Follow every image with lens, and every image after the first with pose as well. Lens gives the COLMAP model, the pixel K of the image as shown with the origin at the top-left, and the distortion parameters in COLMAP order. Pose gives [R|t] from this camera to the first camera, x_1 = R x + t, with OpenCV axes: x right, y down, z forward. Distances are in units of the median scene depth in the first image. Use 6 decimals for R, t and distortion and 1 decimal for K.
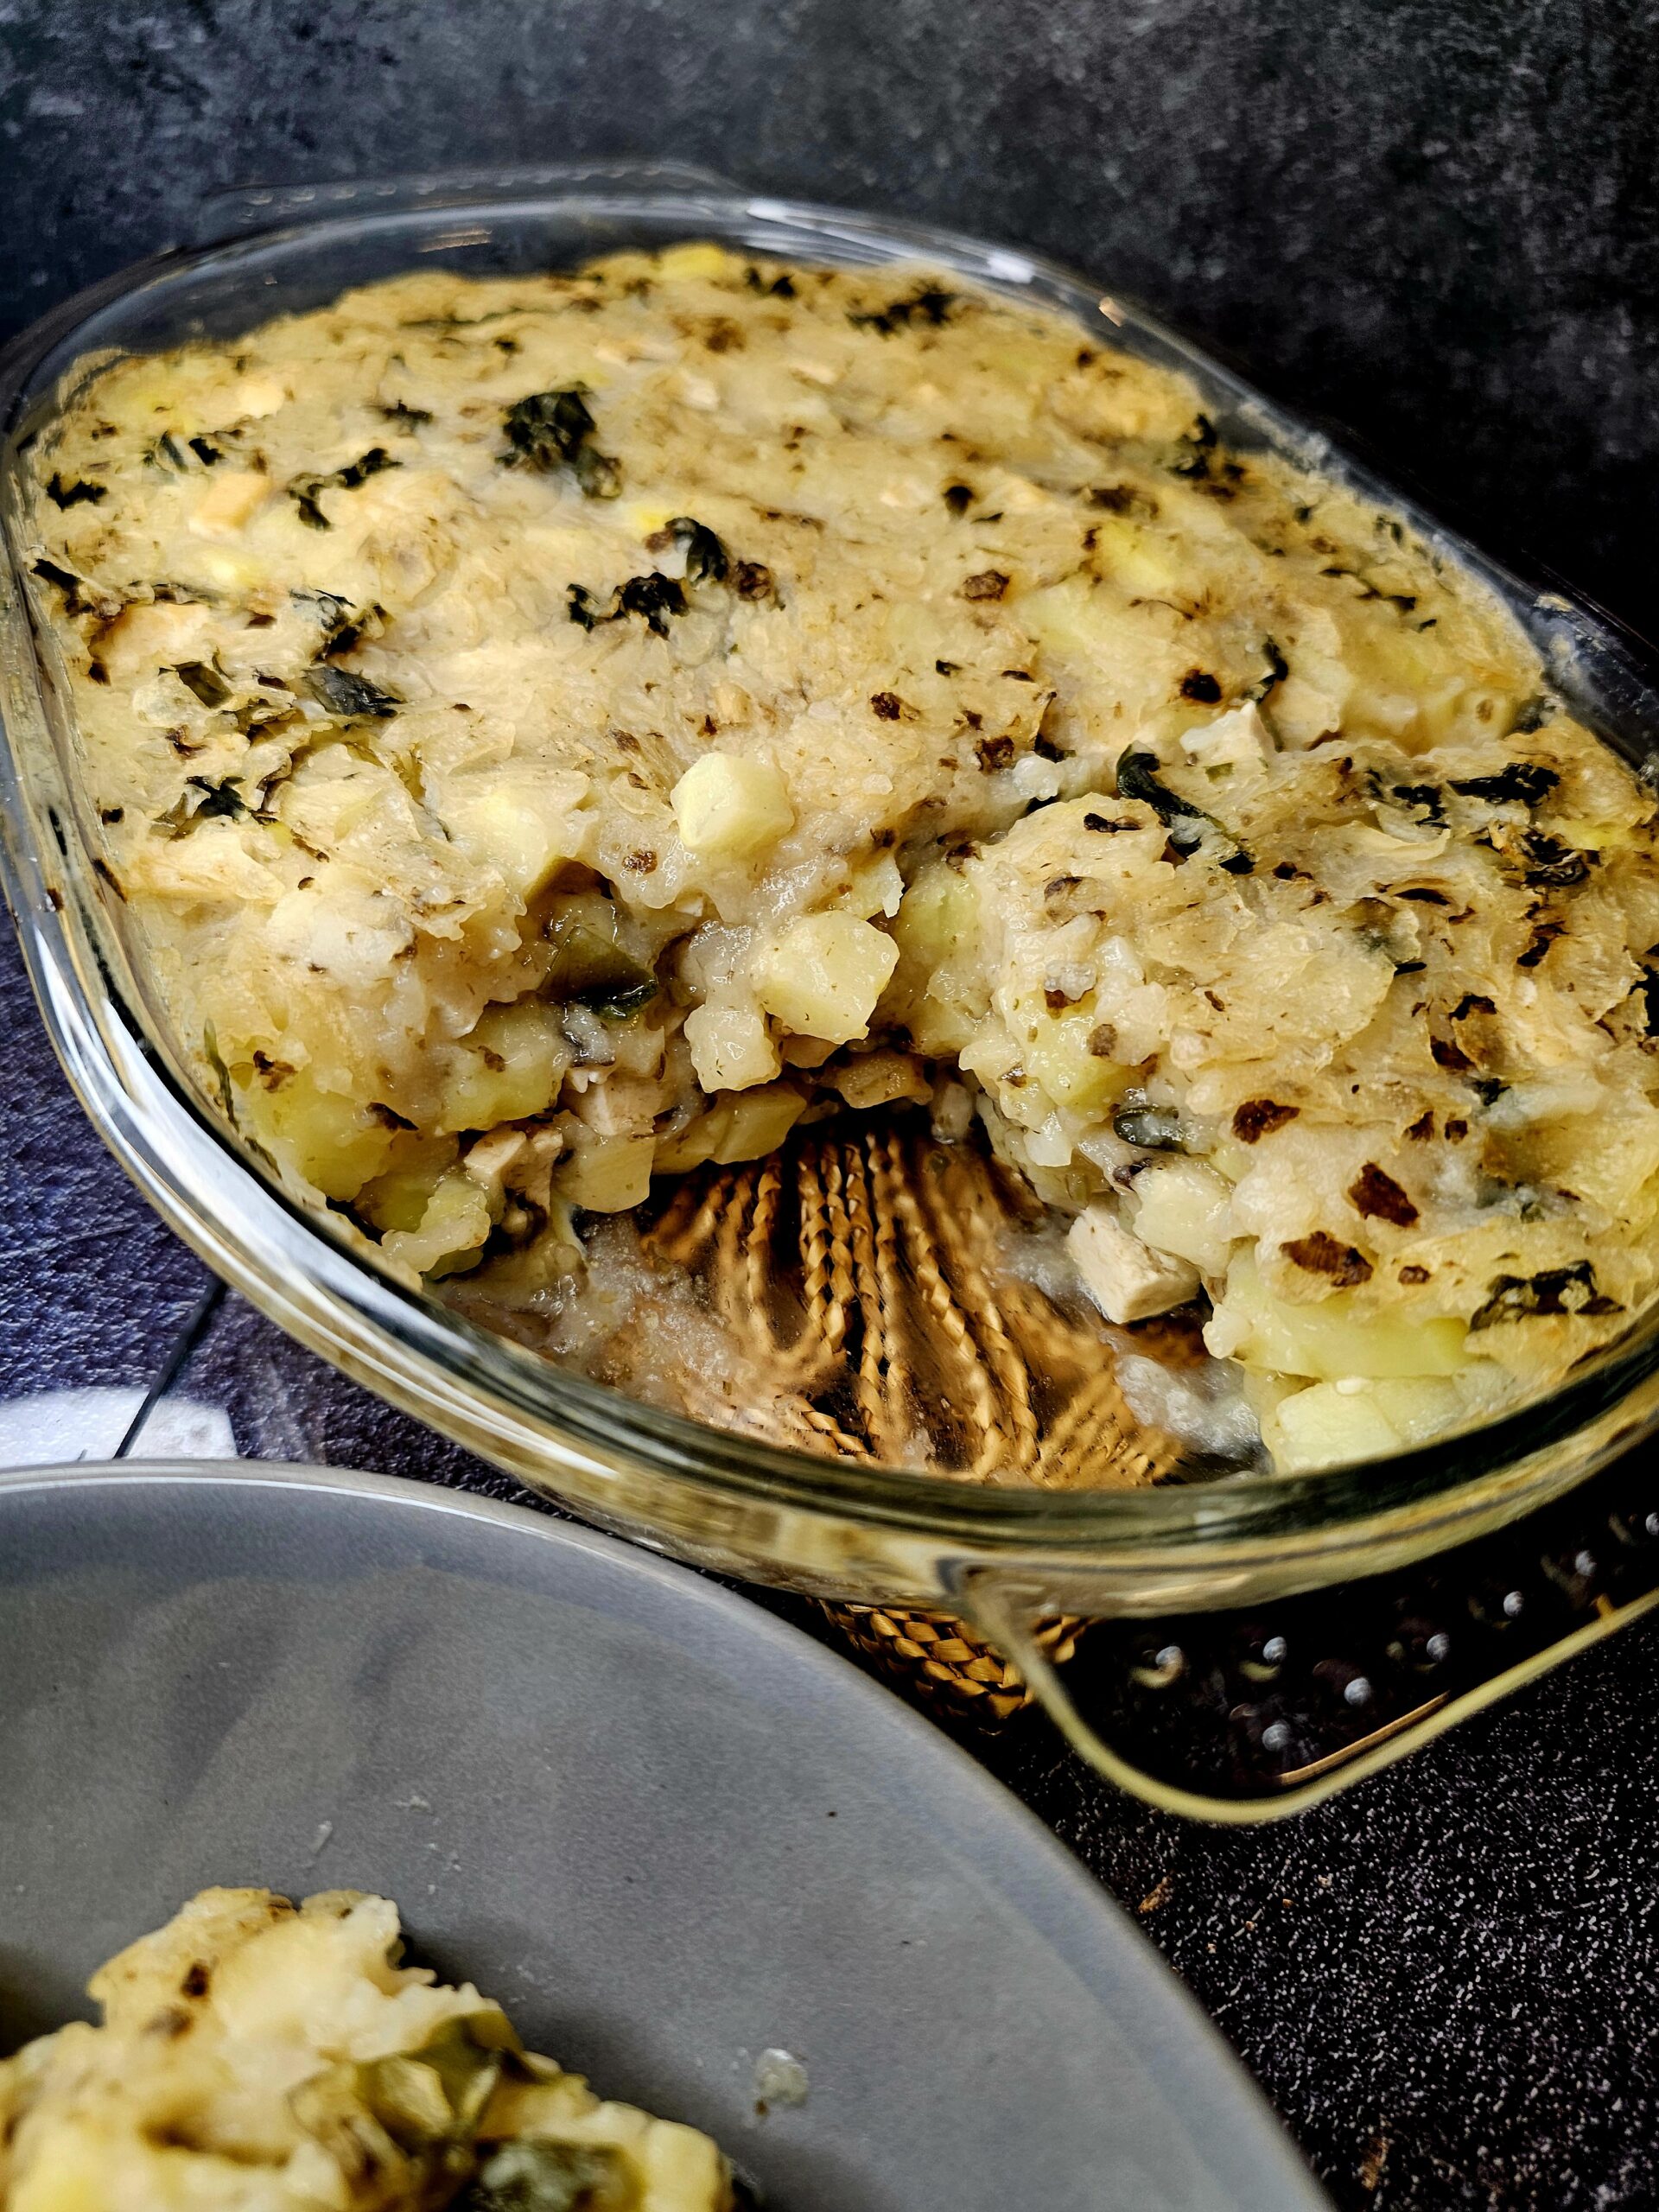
lens RADIAL K [[1469.9, 0, 810.5], [0, 1469.9, 1097.5], [0, 0, 1]] dist [-0.049477, 0.000448]
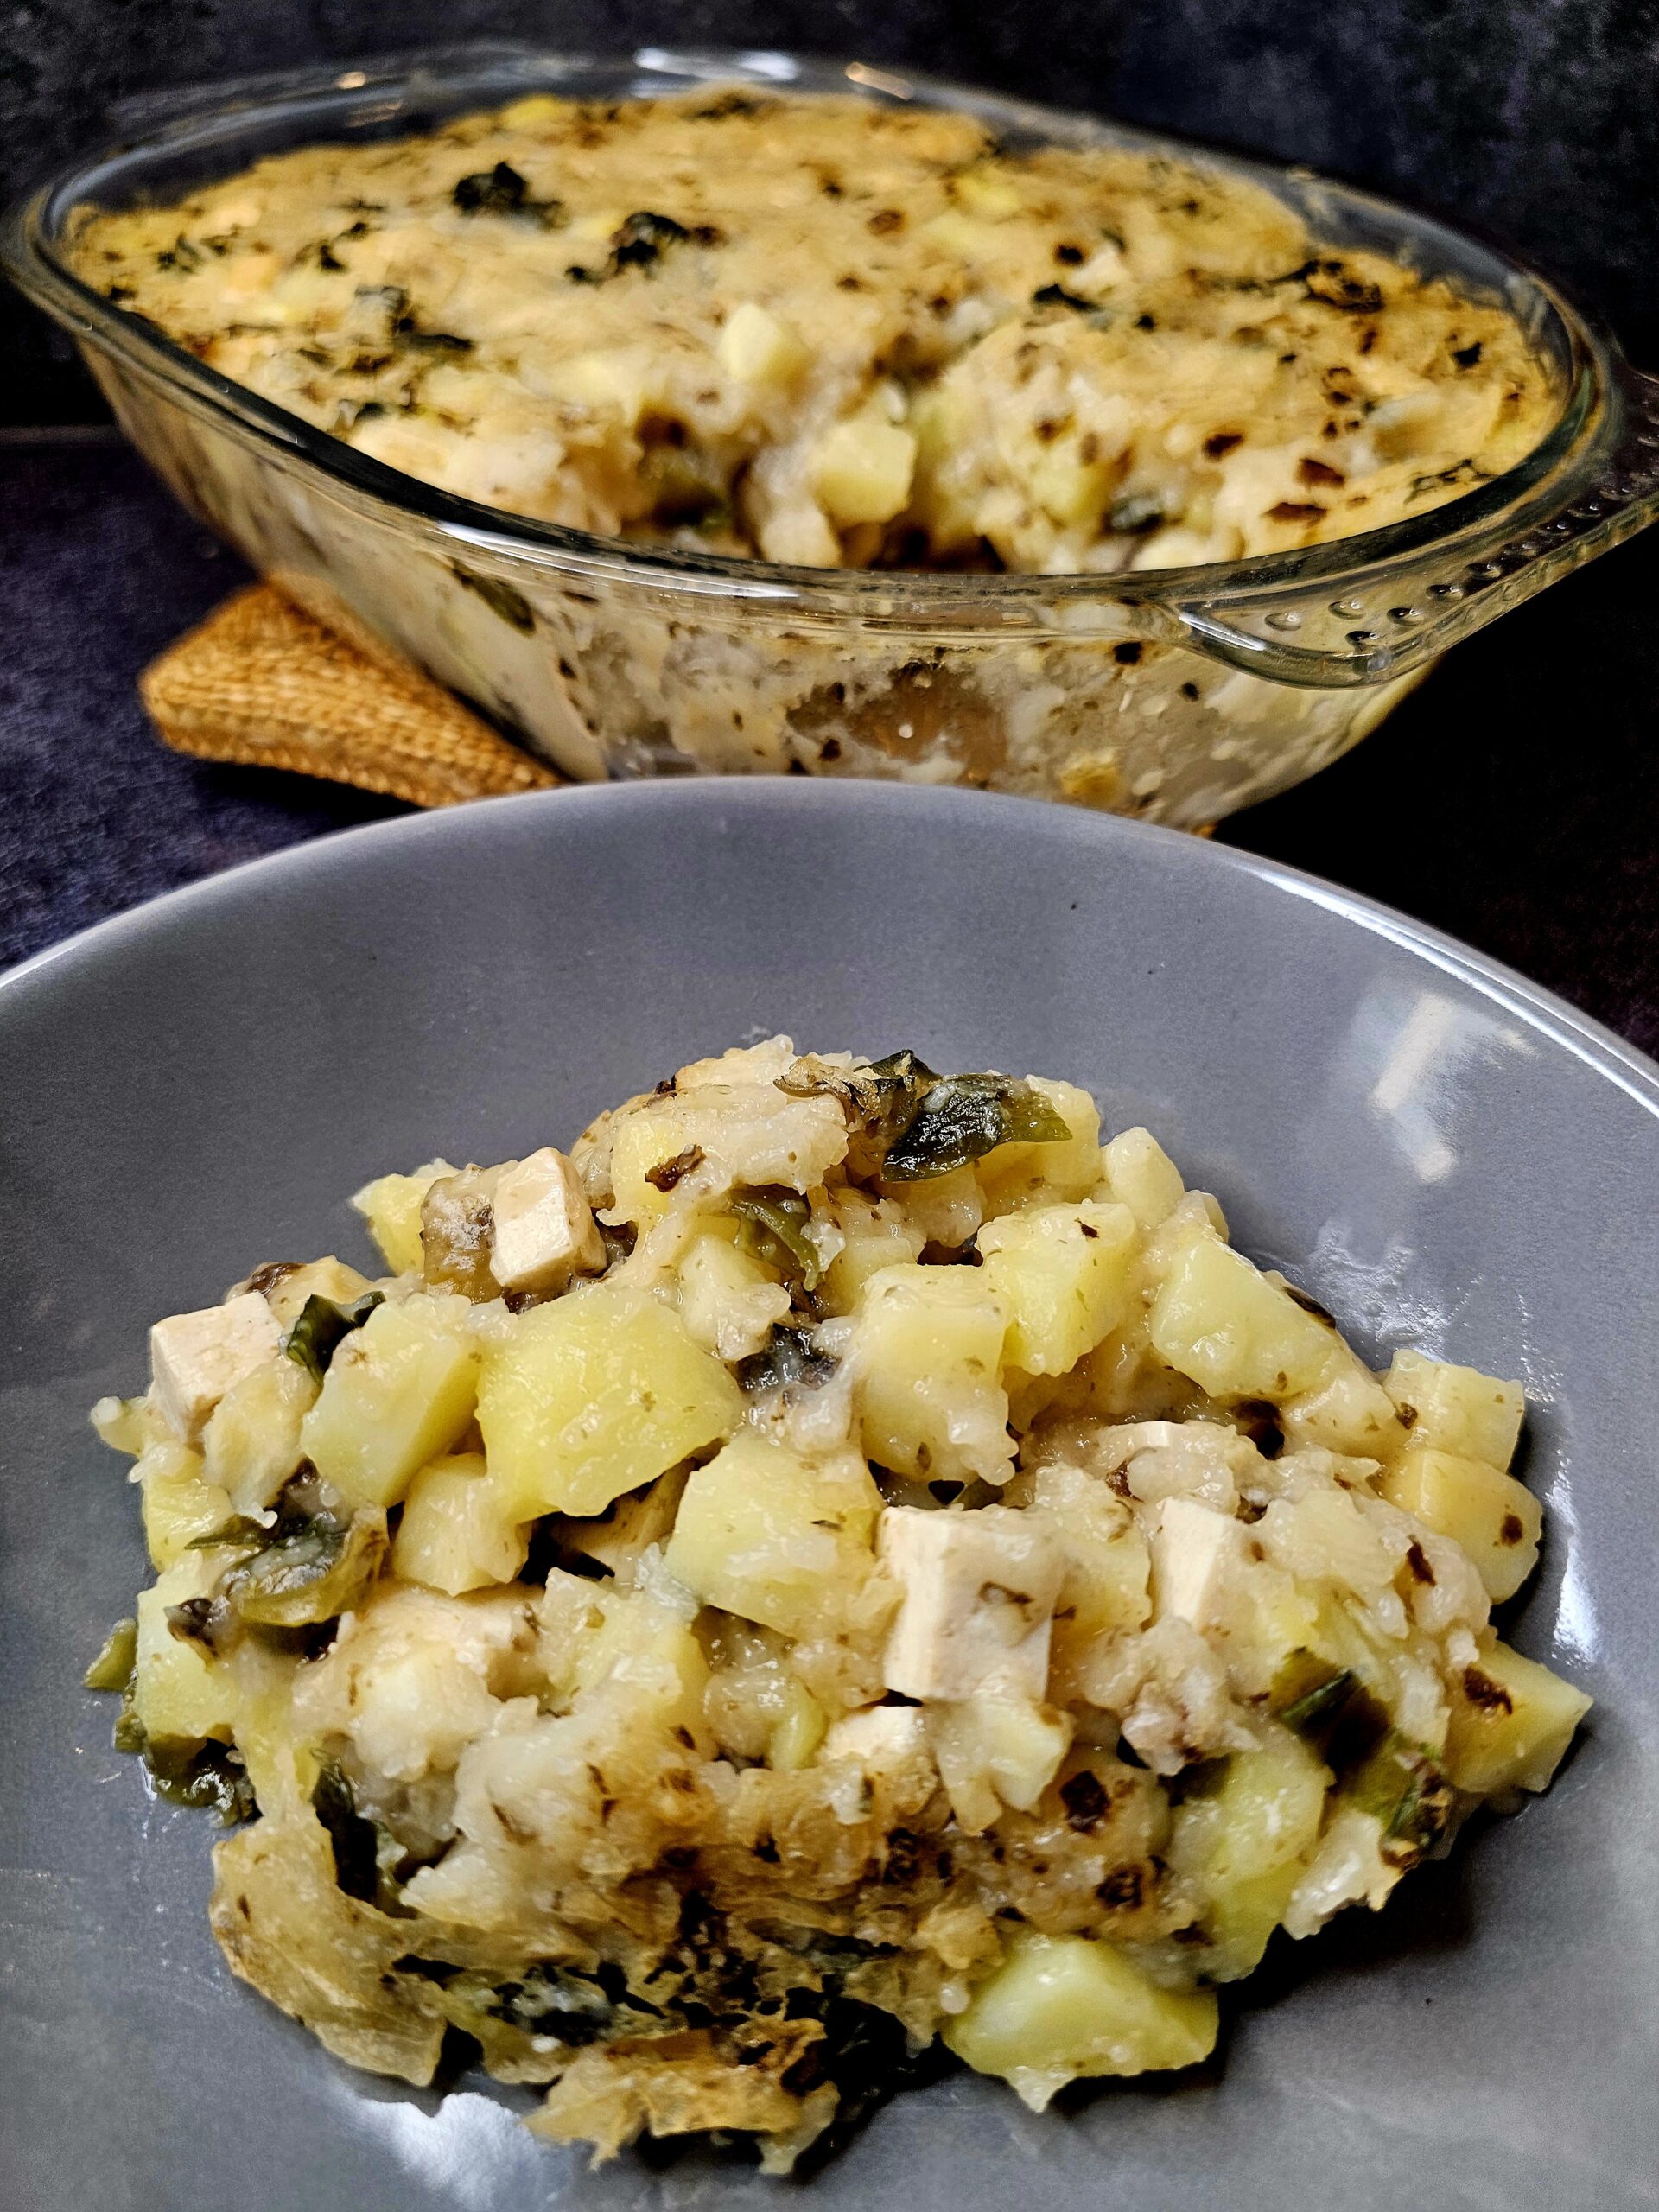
lens RADIAL K [[1469.9, 0, 843.2], [0, 1469.9, 1103.8], [0, 0, 1]] dist [-0.049477, 0.000448]
pose [[0.960534, -0.246020, 0.129804, -0.304621], [0.250568, 0.967899, -0.019698, 0.467272], [-0.120791, 0.051445, 0.991344, -0.227835]]
